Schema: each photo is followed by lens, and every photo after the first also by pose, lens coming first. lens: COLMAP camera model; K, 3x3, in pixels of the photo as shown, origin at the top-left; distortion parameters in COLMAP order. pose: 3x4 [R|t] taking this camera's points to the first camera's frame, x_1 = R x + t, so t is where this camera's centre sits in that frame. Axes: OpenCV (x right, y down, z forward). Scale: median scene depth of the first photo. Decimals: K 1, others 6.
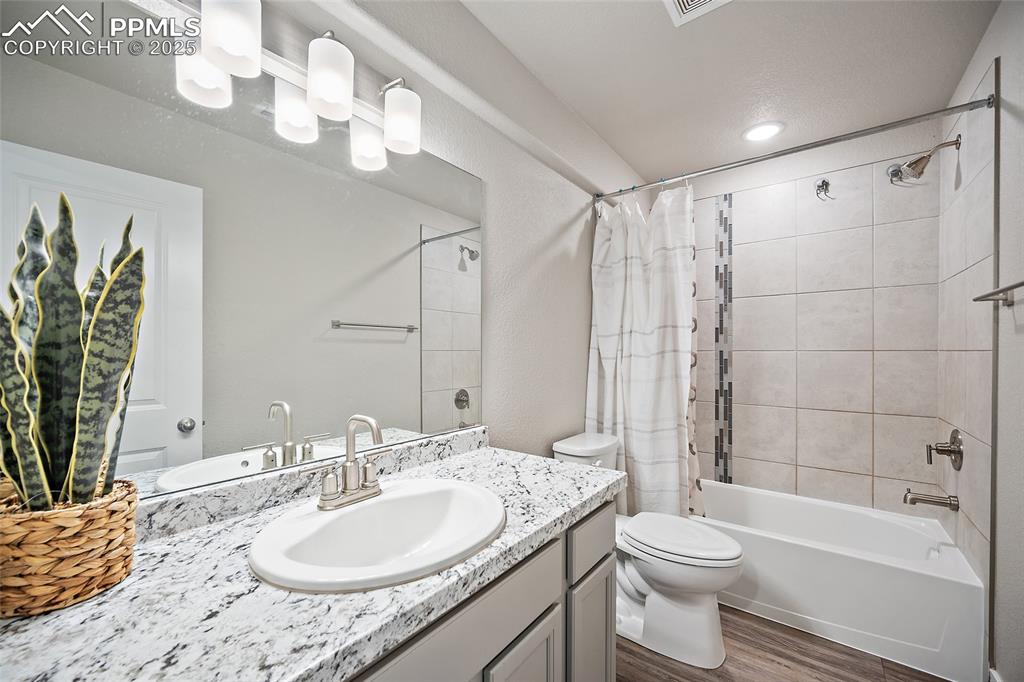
lens RADIAL K [[404.8, 0, 514.6], [0, 404.8, 345.9], [0, 0, 1]] dist [-0.005503, 0.000342]
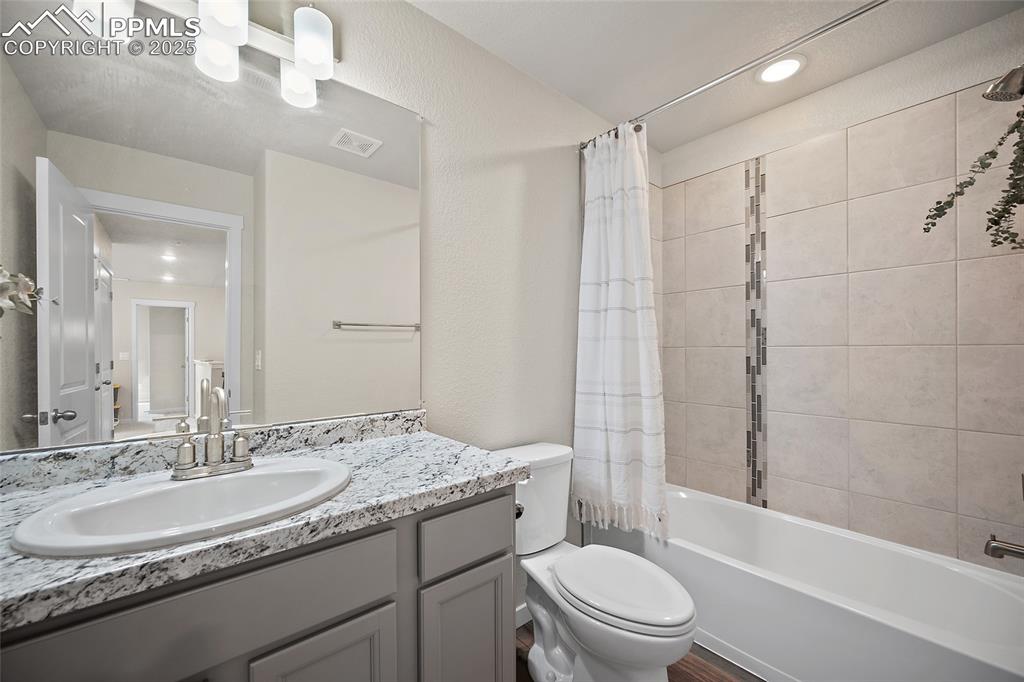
lens RADIAL K [[404.8, 0, 511.5], [0, 404.8, 345.5], [0, 0, 1]] dist [-0.005503, 0.000342]
pose [[0.974400, -0.018765, -0.224035, 0.491187], [0.018560, 0.999823, -0.003022, 0.097525], [0.224052, -0.001213, 0.974576, 0.076847]]
